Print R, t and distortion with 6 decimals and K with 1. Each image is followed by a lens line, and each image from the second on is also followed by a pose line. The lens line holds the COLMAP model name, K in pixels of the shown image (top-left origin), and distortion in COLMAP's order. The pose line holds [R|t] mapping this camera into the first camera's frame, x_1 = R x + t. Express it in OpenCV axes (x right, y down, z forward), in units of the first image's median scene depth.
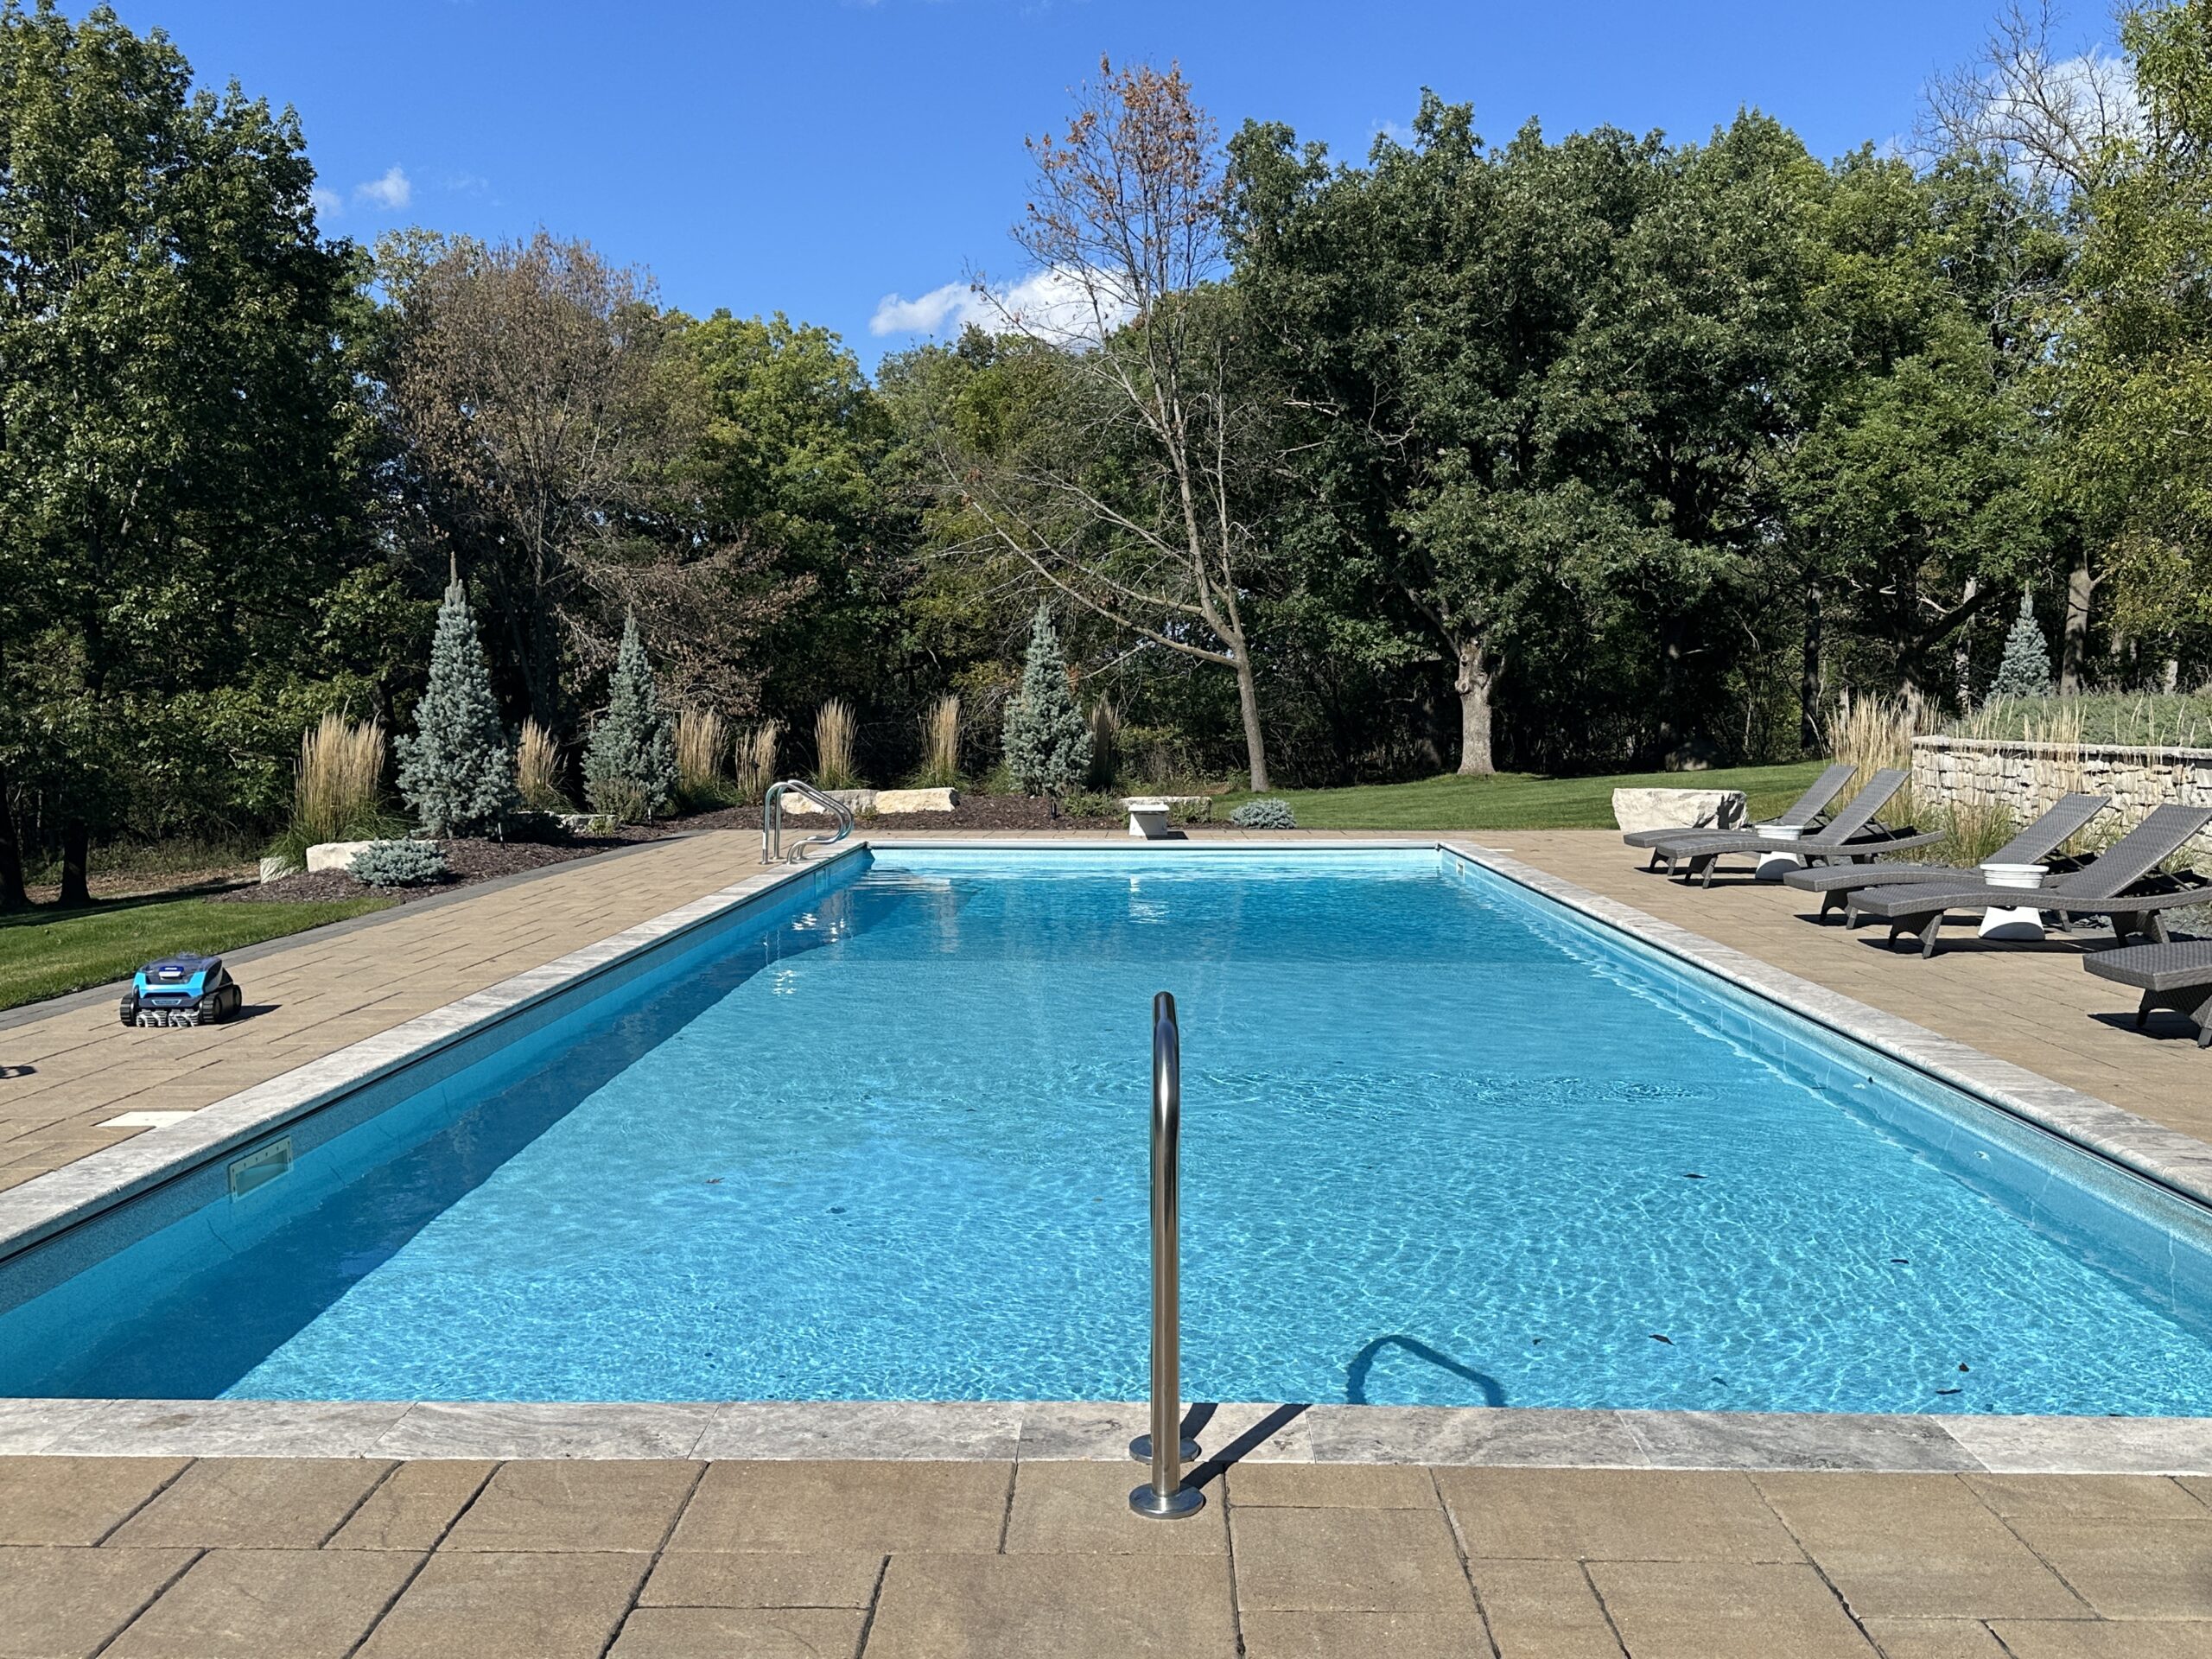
lens RADIAL K [[1956.3, 0, 1106.0], [0, 1956.3, 829.5], [0, 0, 1]] dist [0.209598, -0.490929]
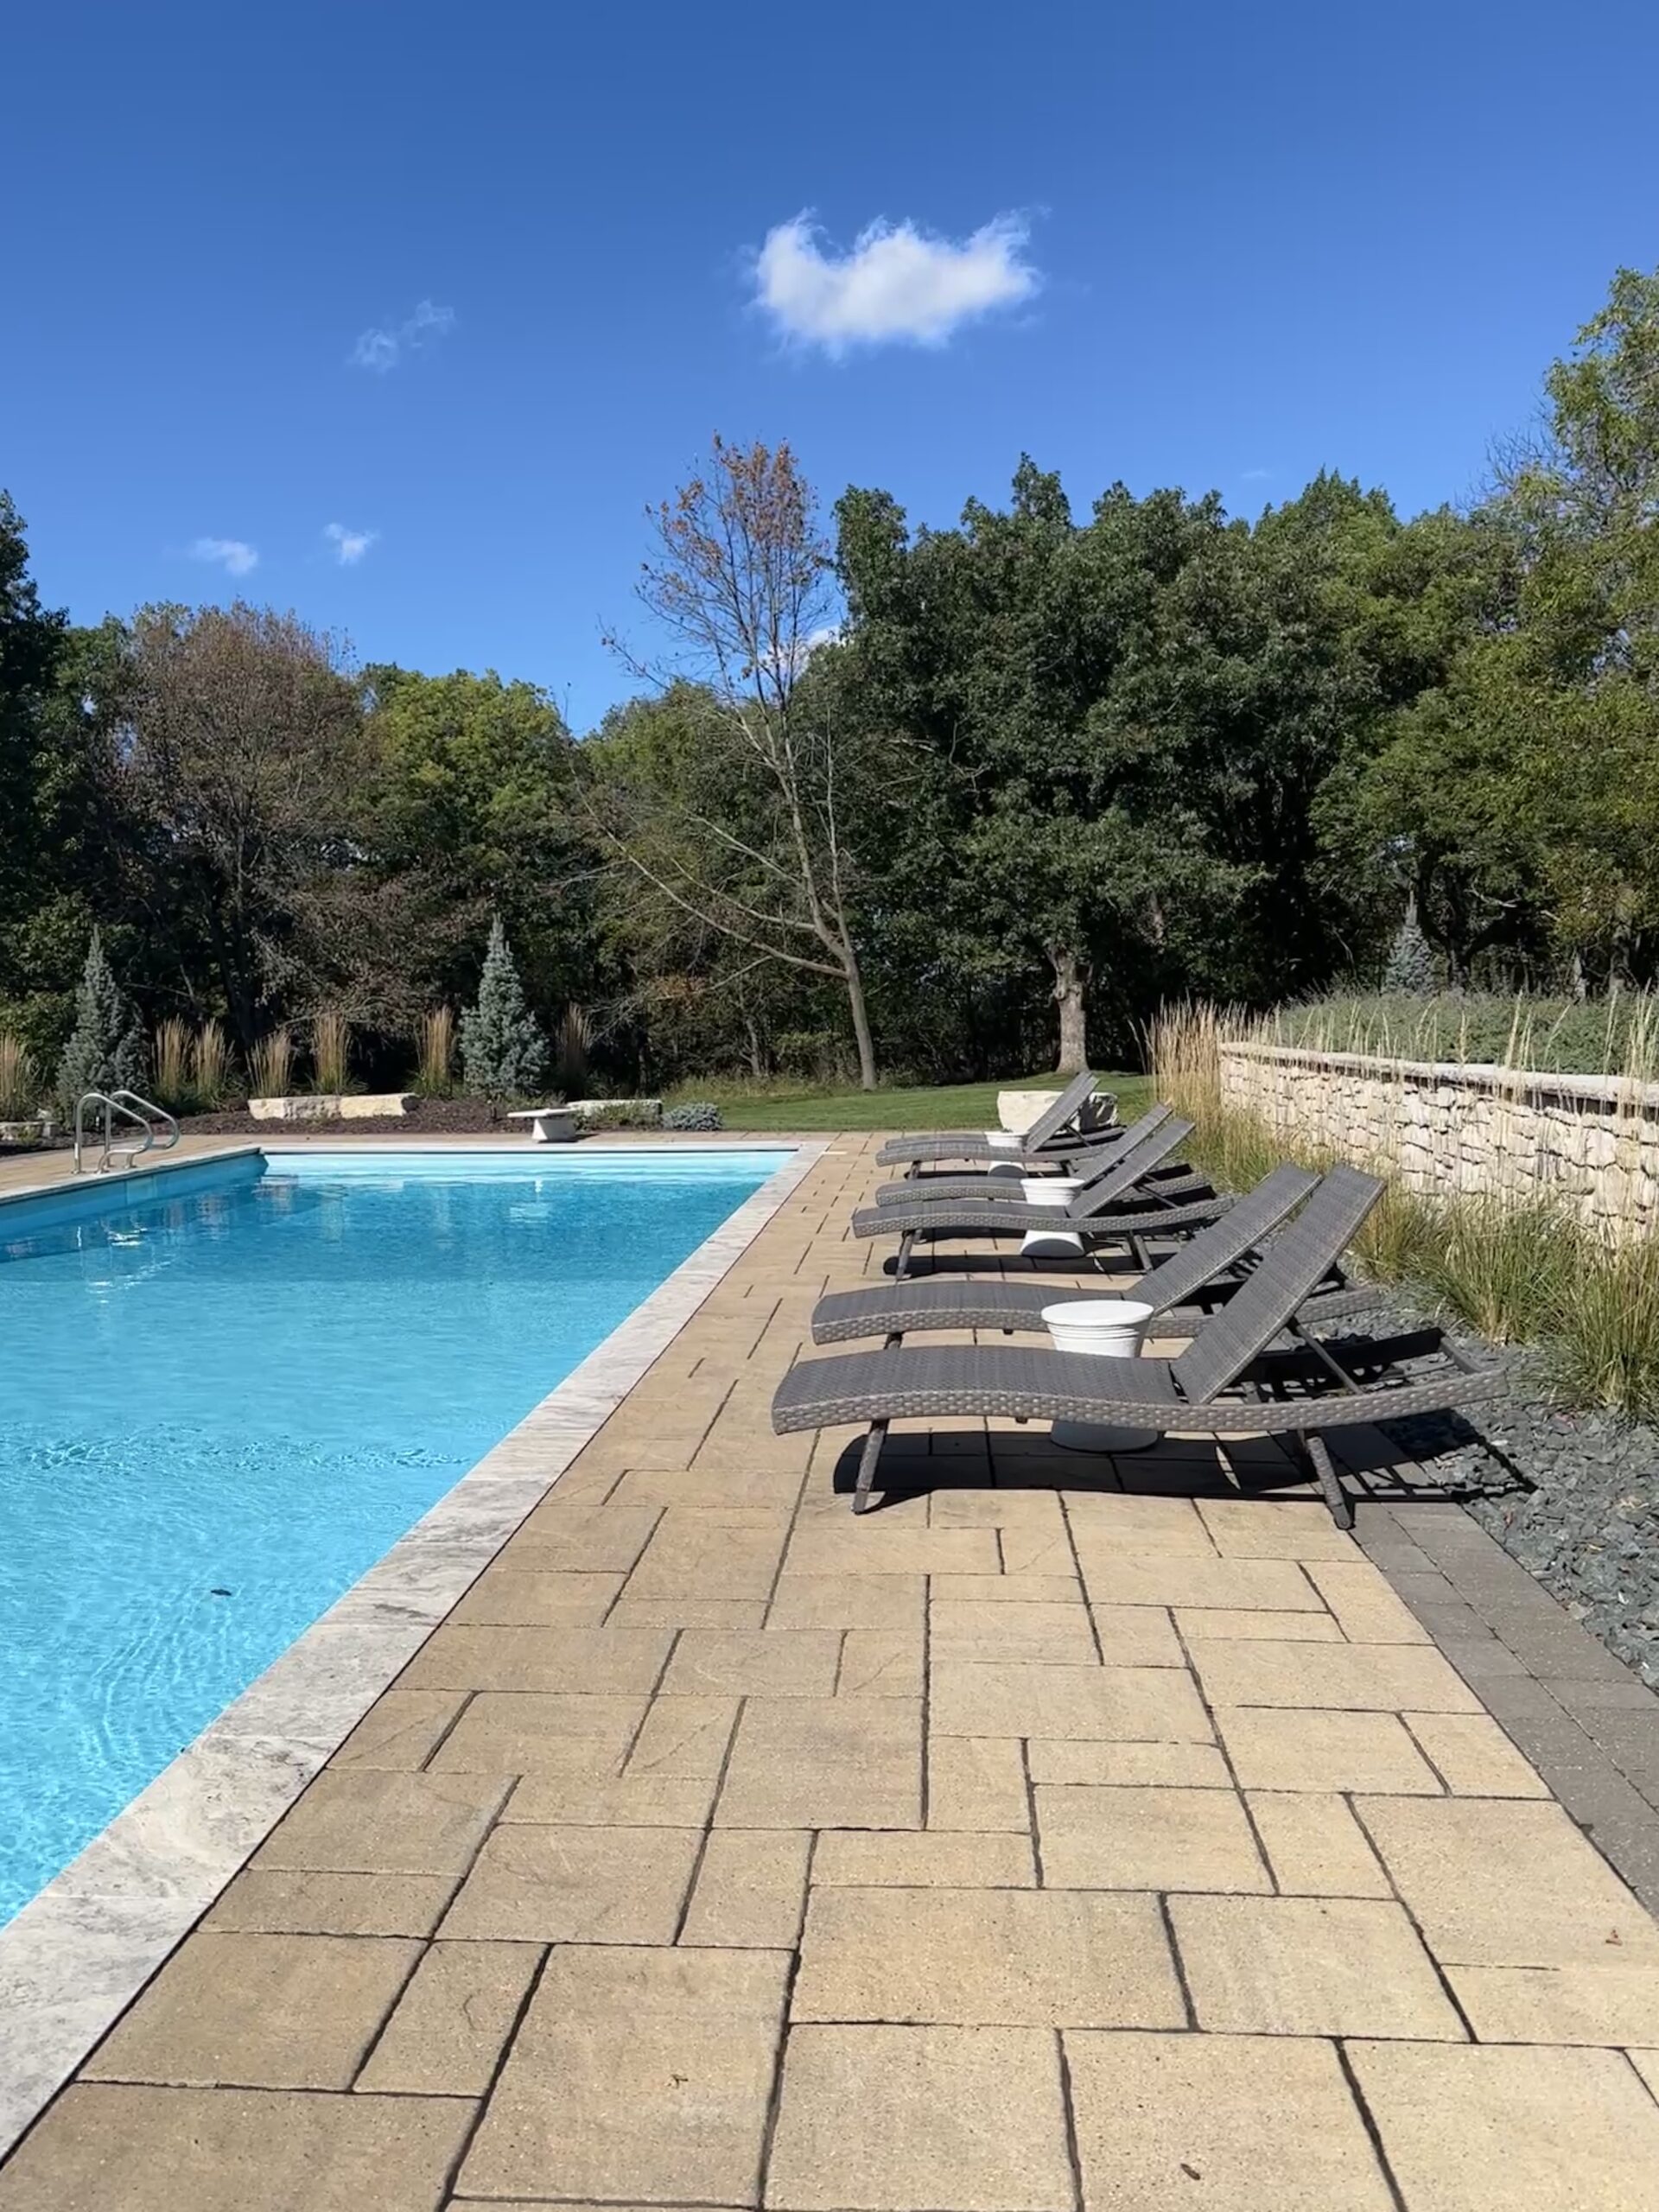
lens RADIAL K [[1686.6, 0, 829.5], [0, 1686.6, 1106.0], [0, 0, 1]] dist [0.198541, -0.462539]
pose [[0.999151, -0.005335, -0.040851, 0.105079], [0.005052, 0.999963, -0.007012, -0.003735], [0.040887, 0.006800, 0.999141, 0.044761]]
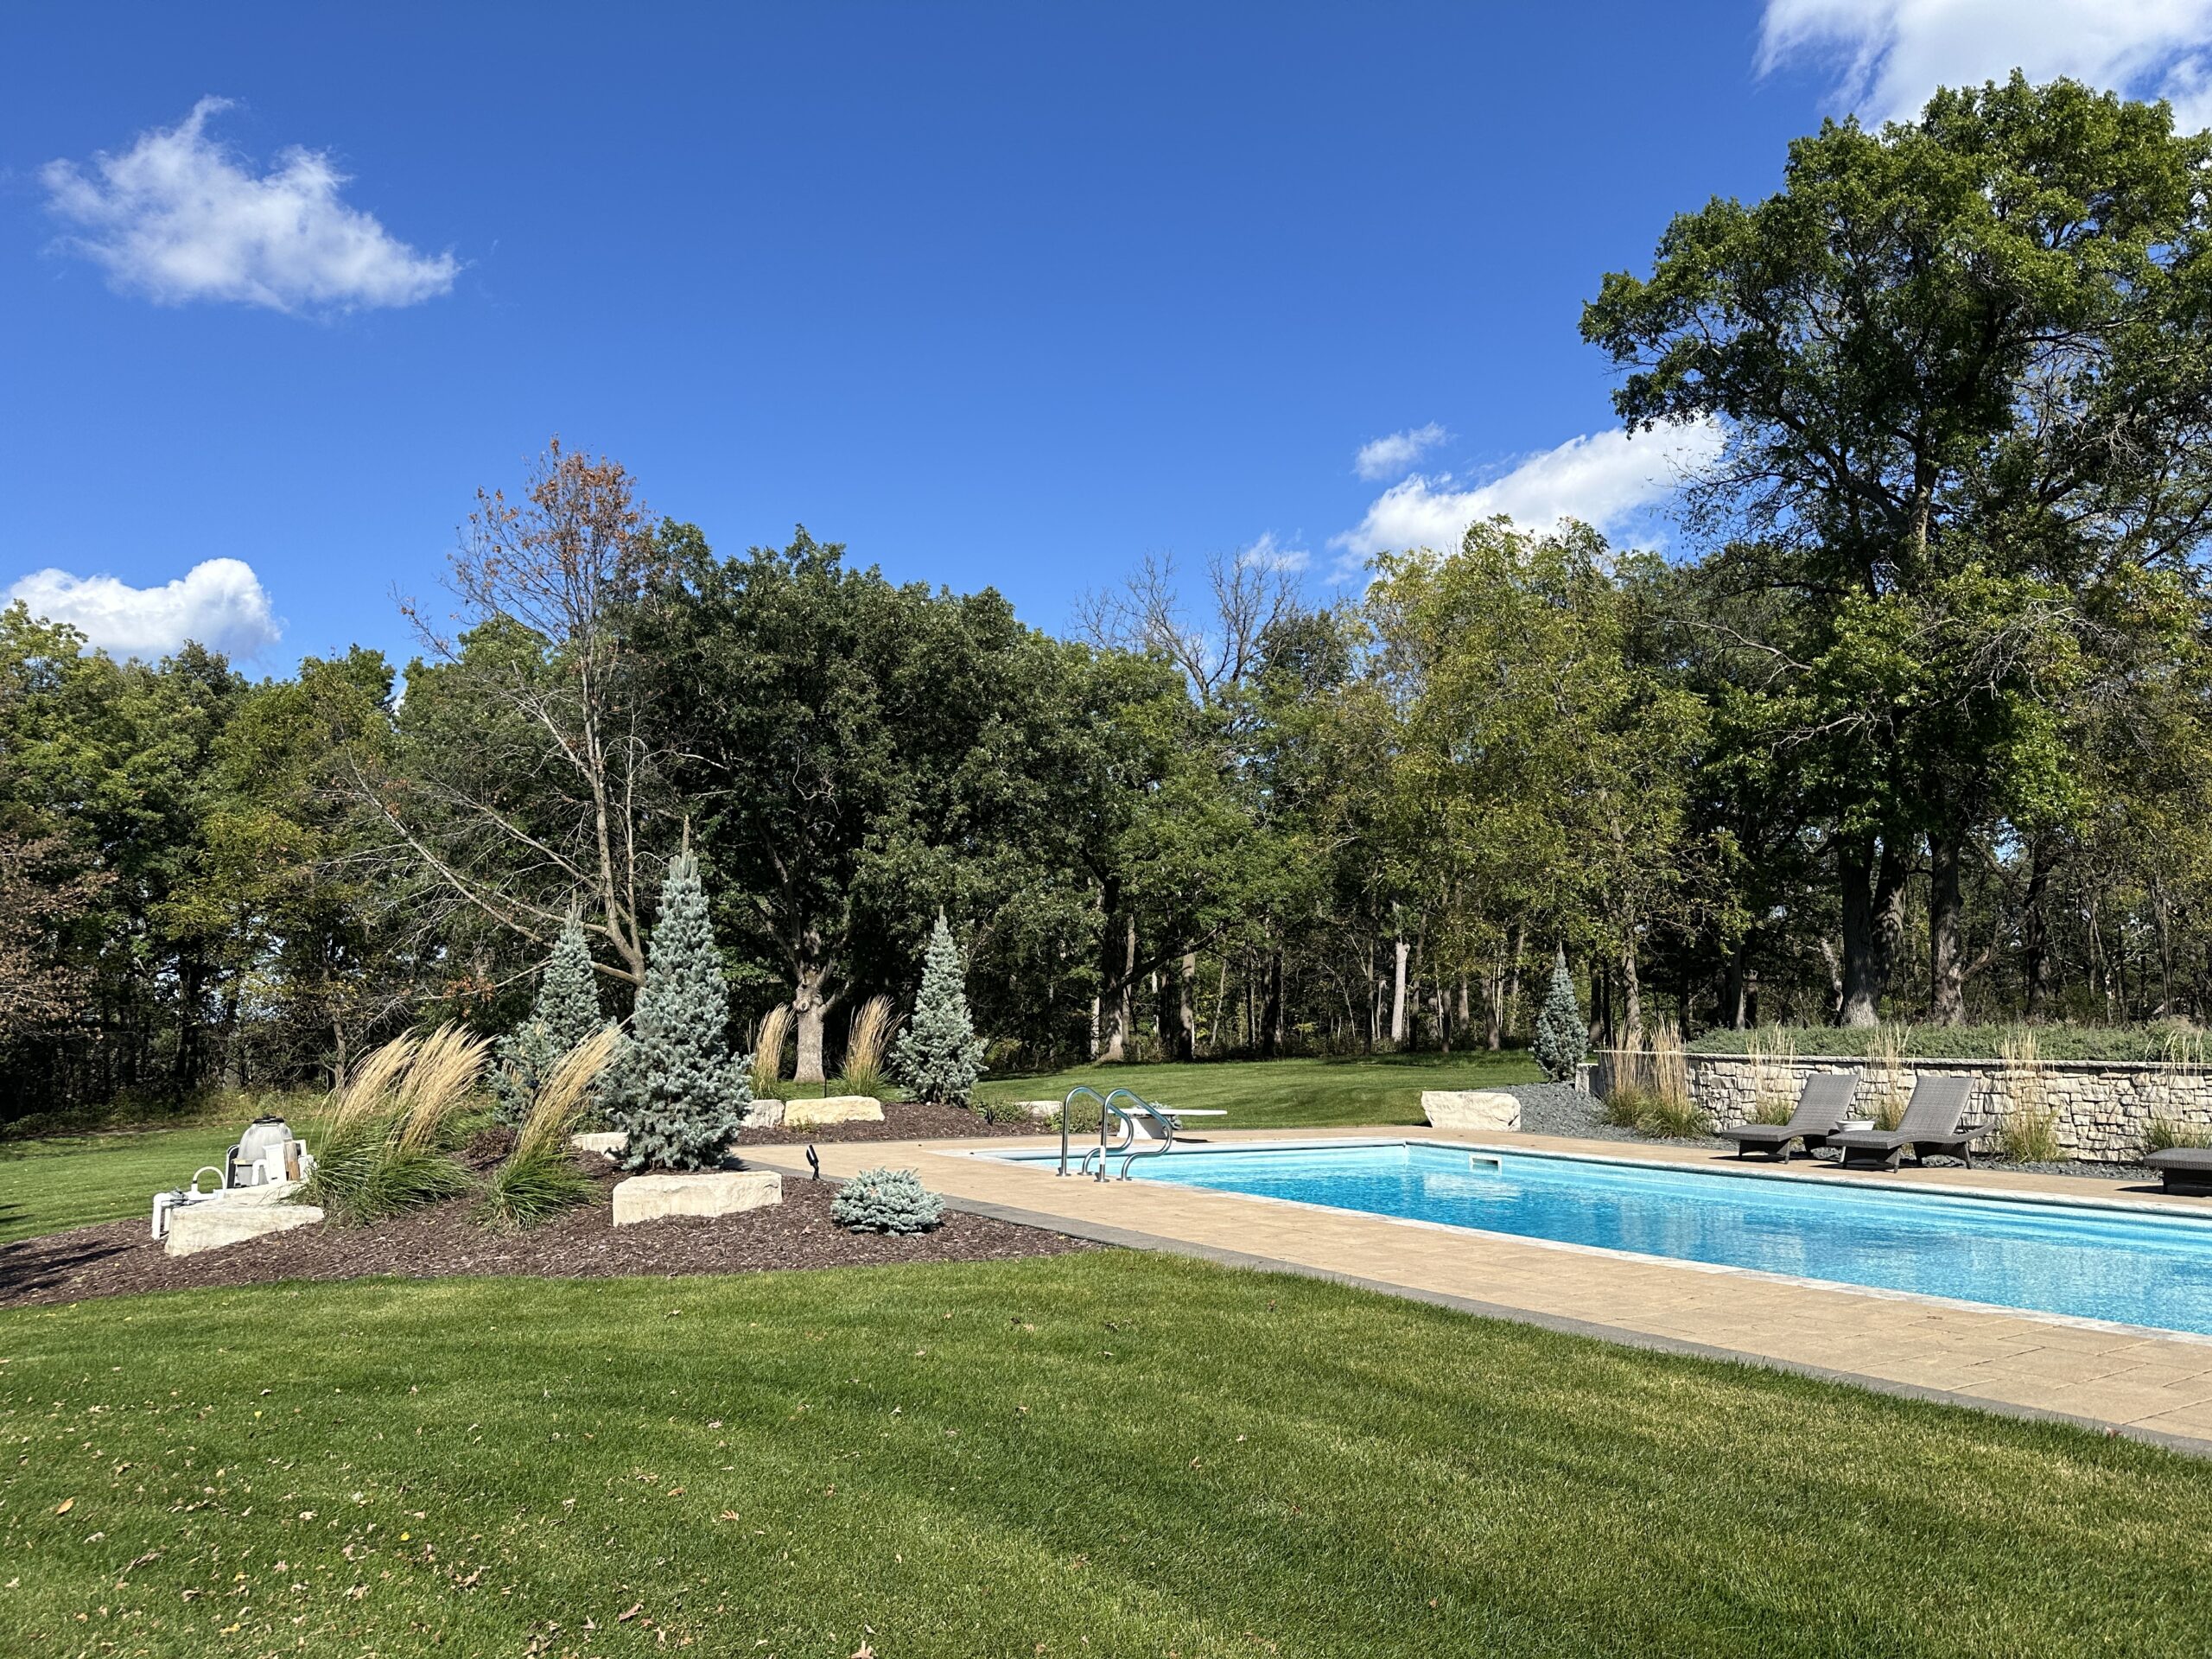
lens RADIAL K [[1548.1, 0, 1103.9], [0, 1548.1, 833.6], [0, 0, 1]] dist [0.162624, -0.273375]
pose [[0.820571, 0.084449, 0.565271, -0.238130], [0.021601, 0.983735, -0.178322, -0.004887], [-0.571136, 0.158536, 0.805400, 0.158267]]
